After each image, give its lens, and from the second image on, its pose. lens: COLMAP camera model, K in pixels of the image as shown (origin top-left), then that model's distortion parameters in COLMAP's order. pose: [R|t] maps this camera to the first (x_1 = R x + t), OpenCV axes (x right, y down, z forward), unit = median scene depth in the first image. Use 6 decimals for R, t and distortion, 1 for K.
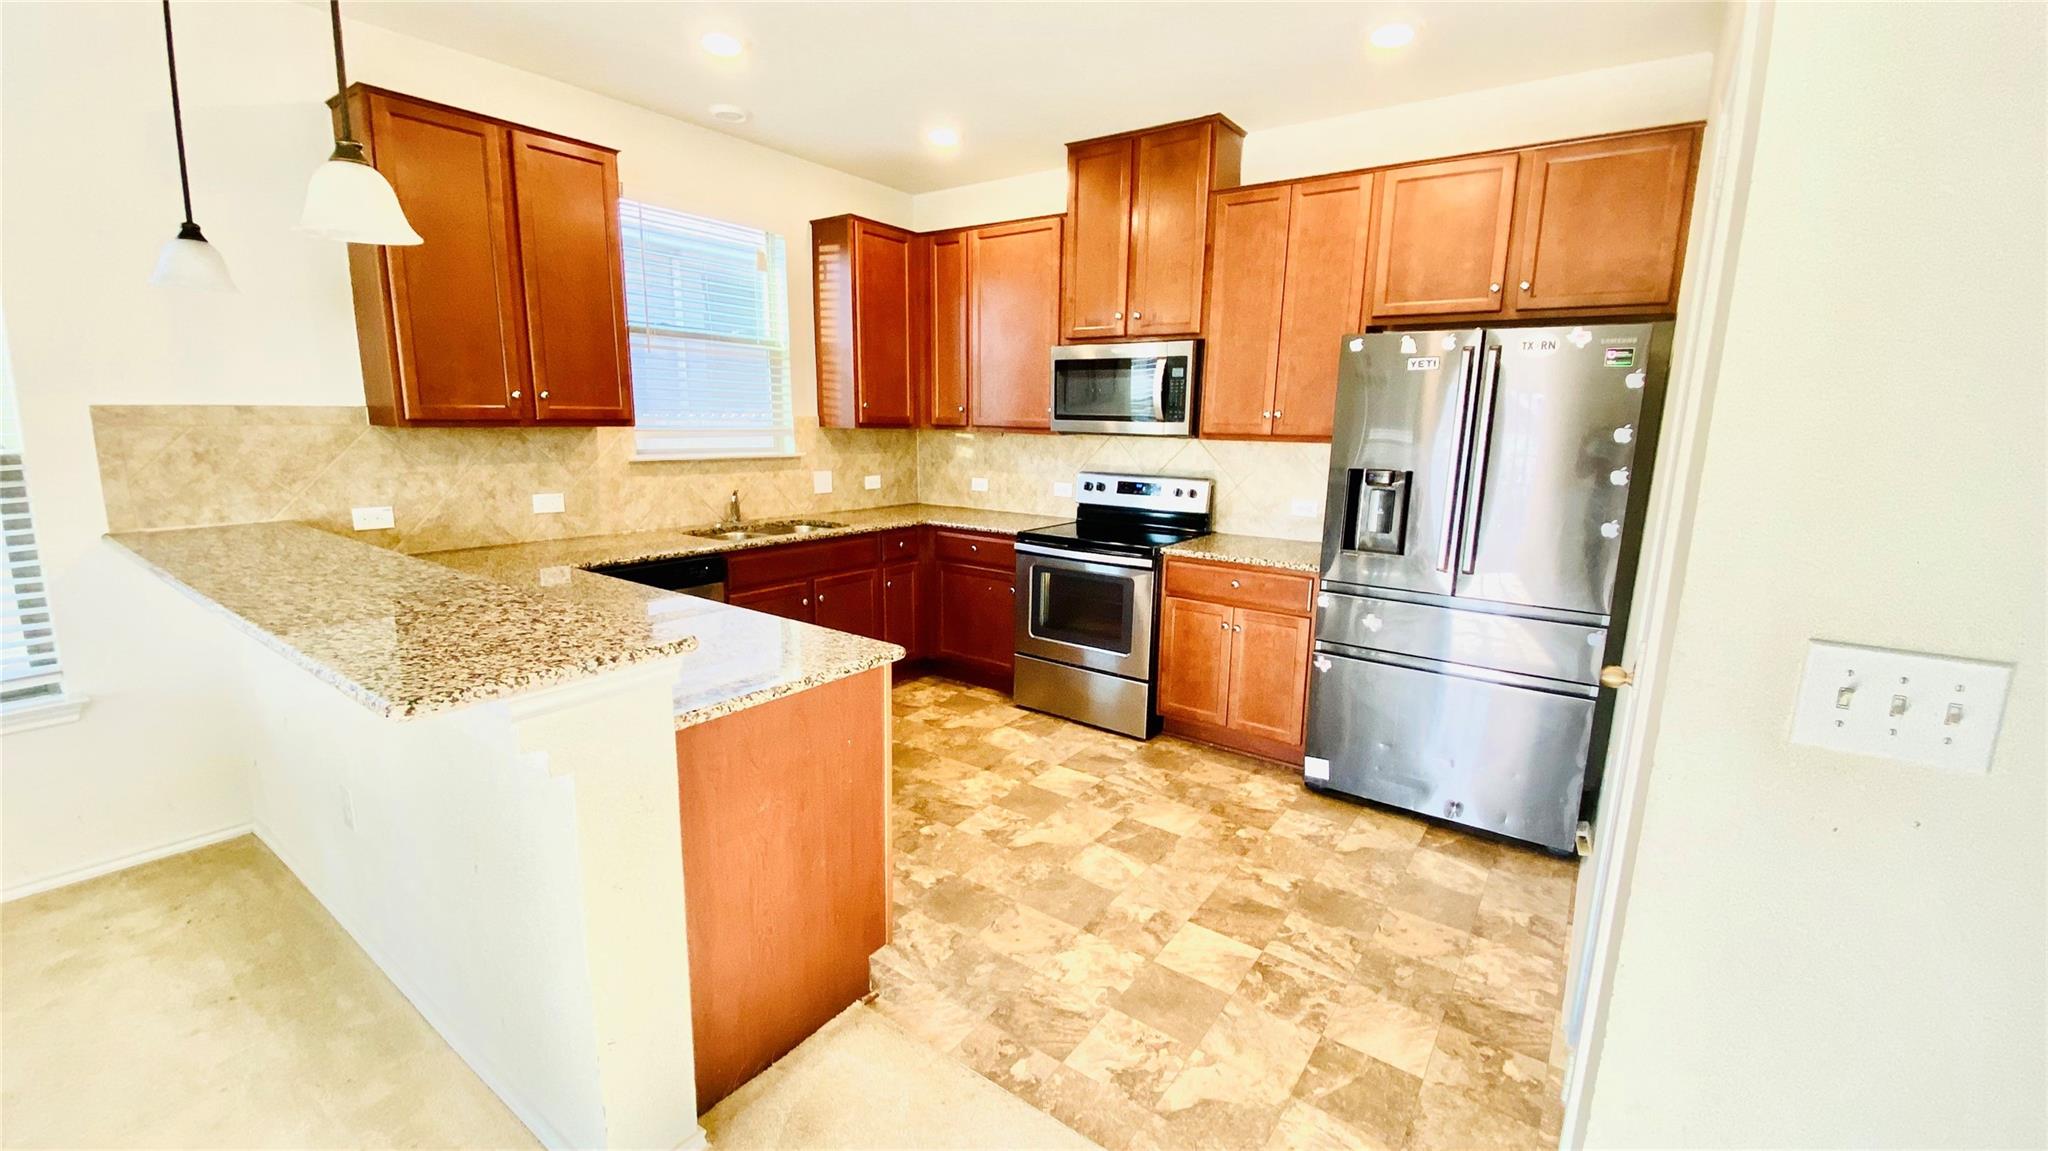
lens RADIAL K [[806.3, 0, 1029.8], [0, 806.3, 585.7], [0, 0, 1]] dist [0.063803, -0.056808]
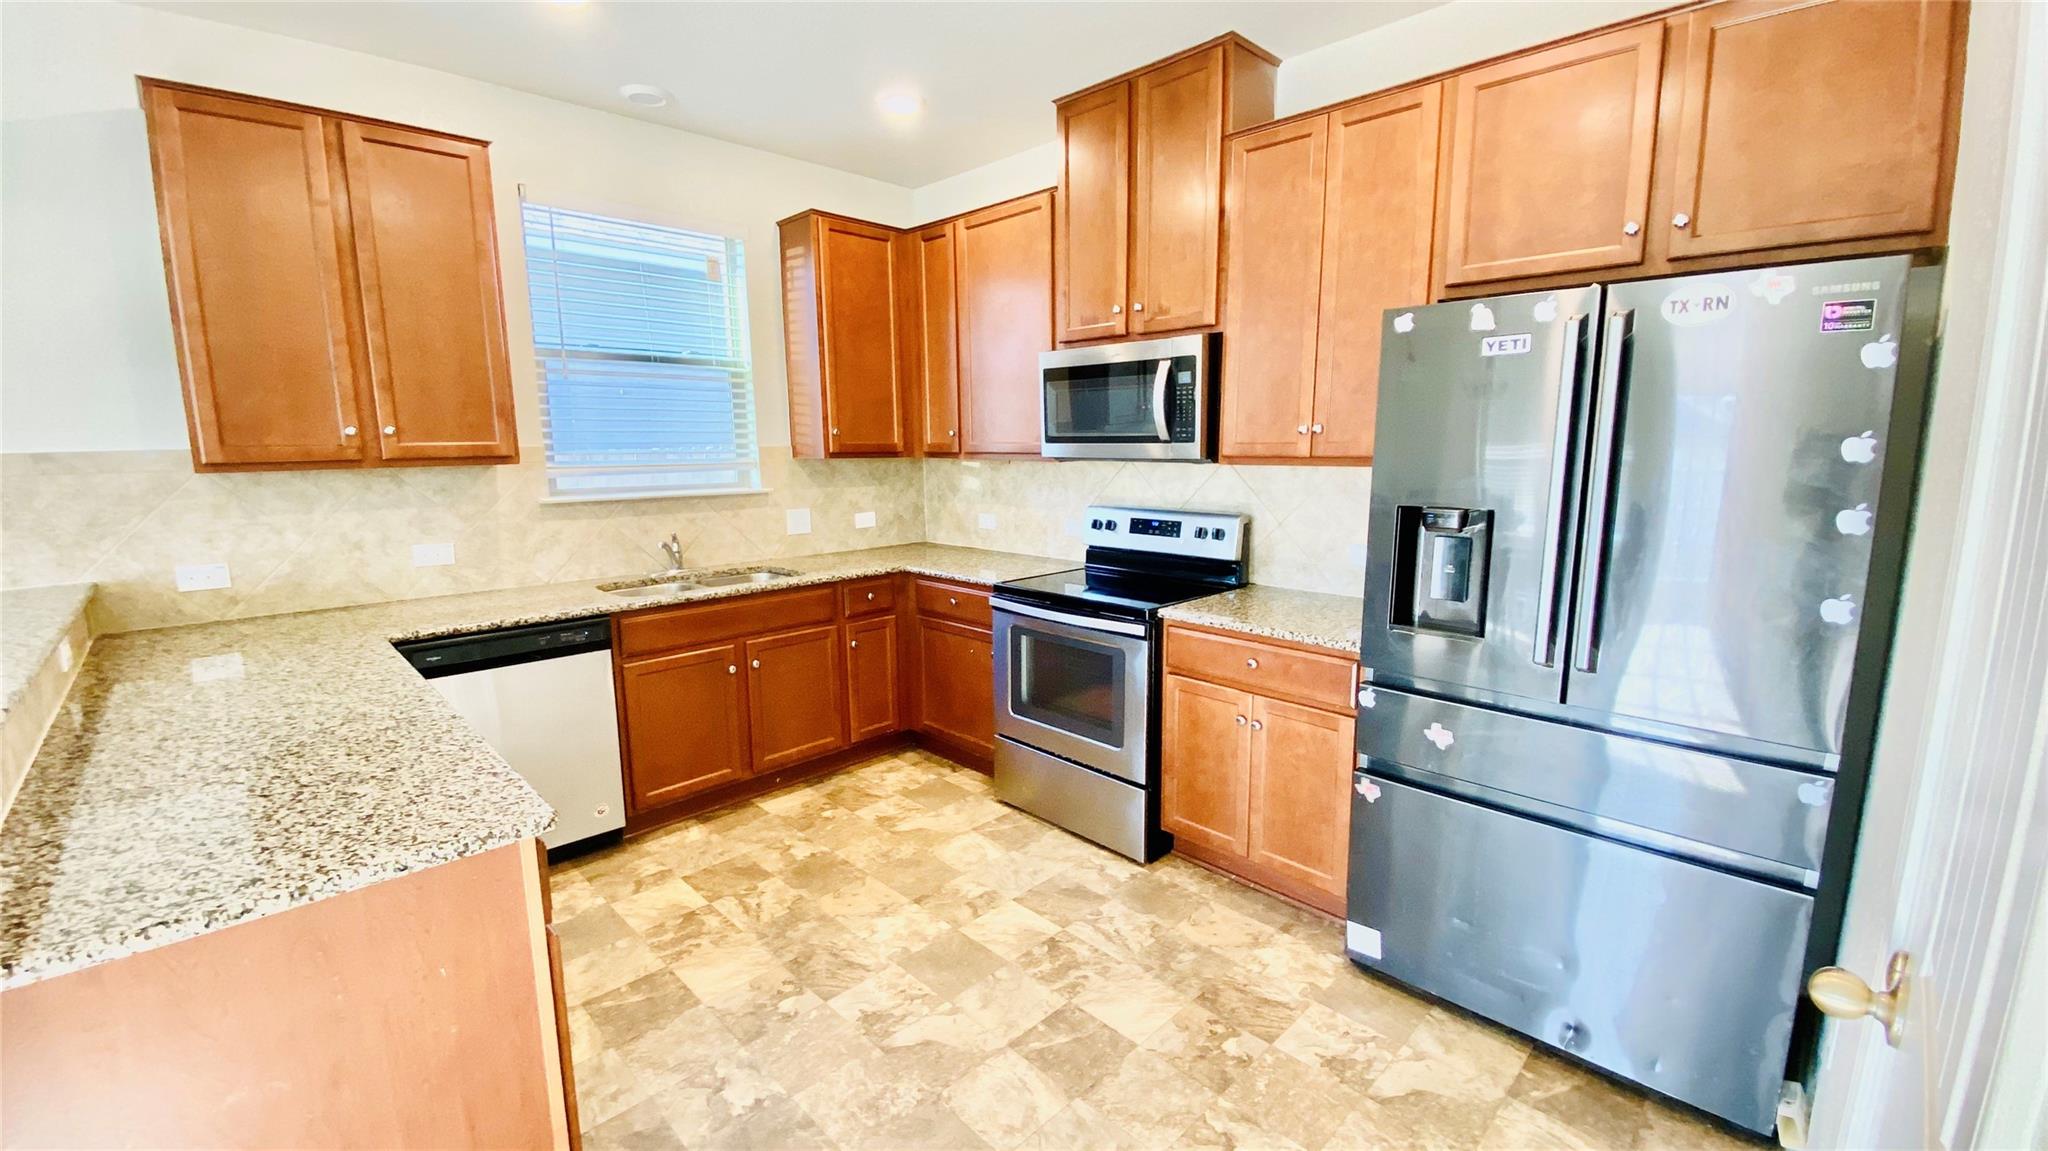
lens RADIAL K [[810.4, 0, 1037.5], [0, 810.4, 585.0], [0, 0, 1]] dist [0.036682, -0.027879]
pose [[0.986432, 0.004184, -0.164118, 0.175676], [-0.009092, 0.999533, -0.029167, -0.047197], [0.163919, 0.030263, 0.986009, 0.242208]]
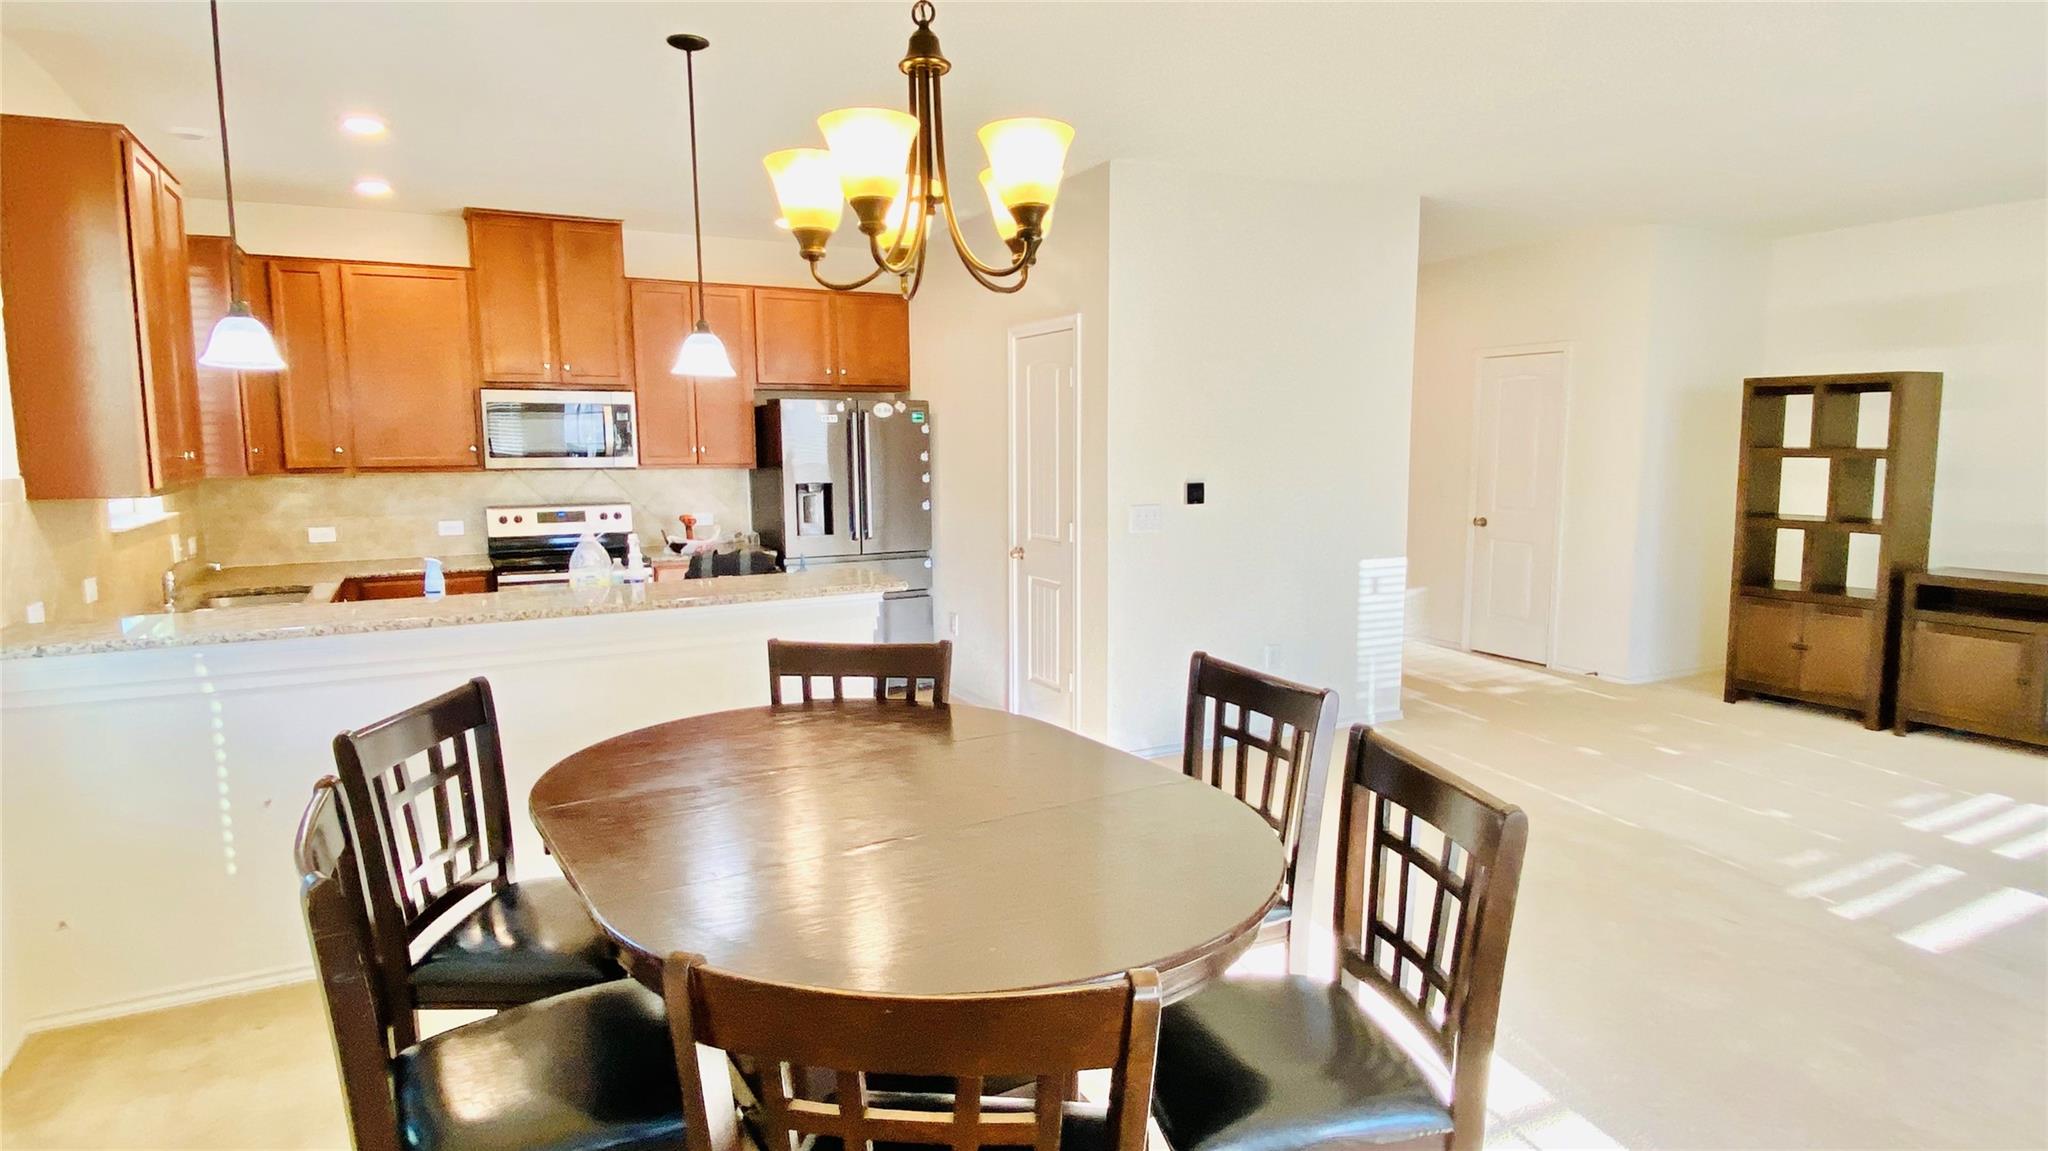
lens RADIAL K [[1135.6, 0, 1021.8], [0, 1135.6, 570.6], [0, 0, 1]] dist [0.092222, -0.077754]
pose [[0.444466, -0.128657, 0.886508, -1.135509], [0.200506, 0.978812, 0.041525, 0.012634], [-0.873068, 0.159294, 0.460845, -0.290096]]
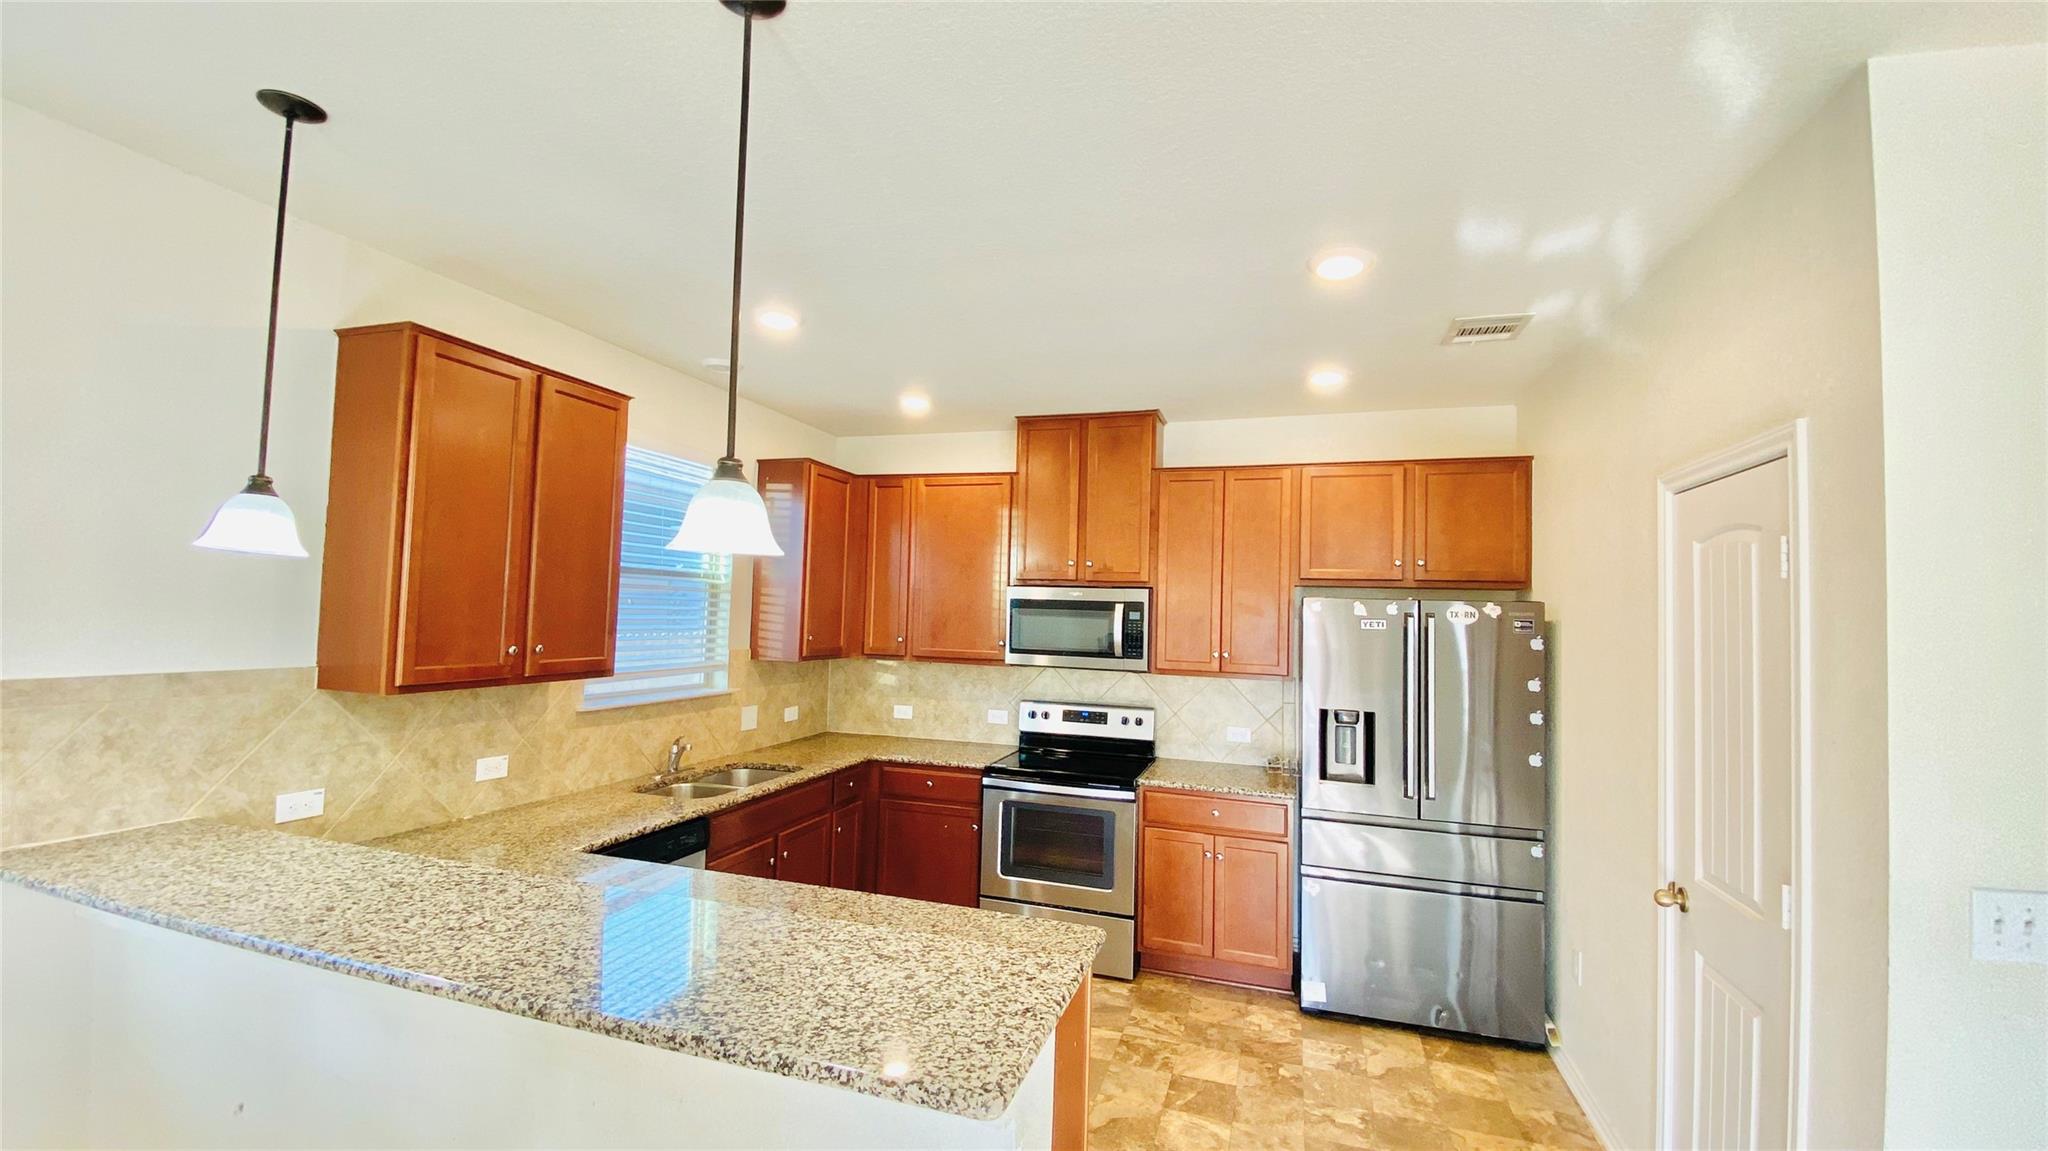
lens RADIAL K [[826.1, 0, 1024.0], [0, 826.1, 575.5], [0, 0, 1]] dist [0.038319, -0.029820]
pose [[0.952244, 0.021751, 0.304564, -0.315894], [0.052876, 0.970643, -0.234640, -0.059193], [-0.300726, 0.239538, 0.923139, -0.014136]]
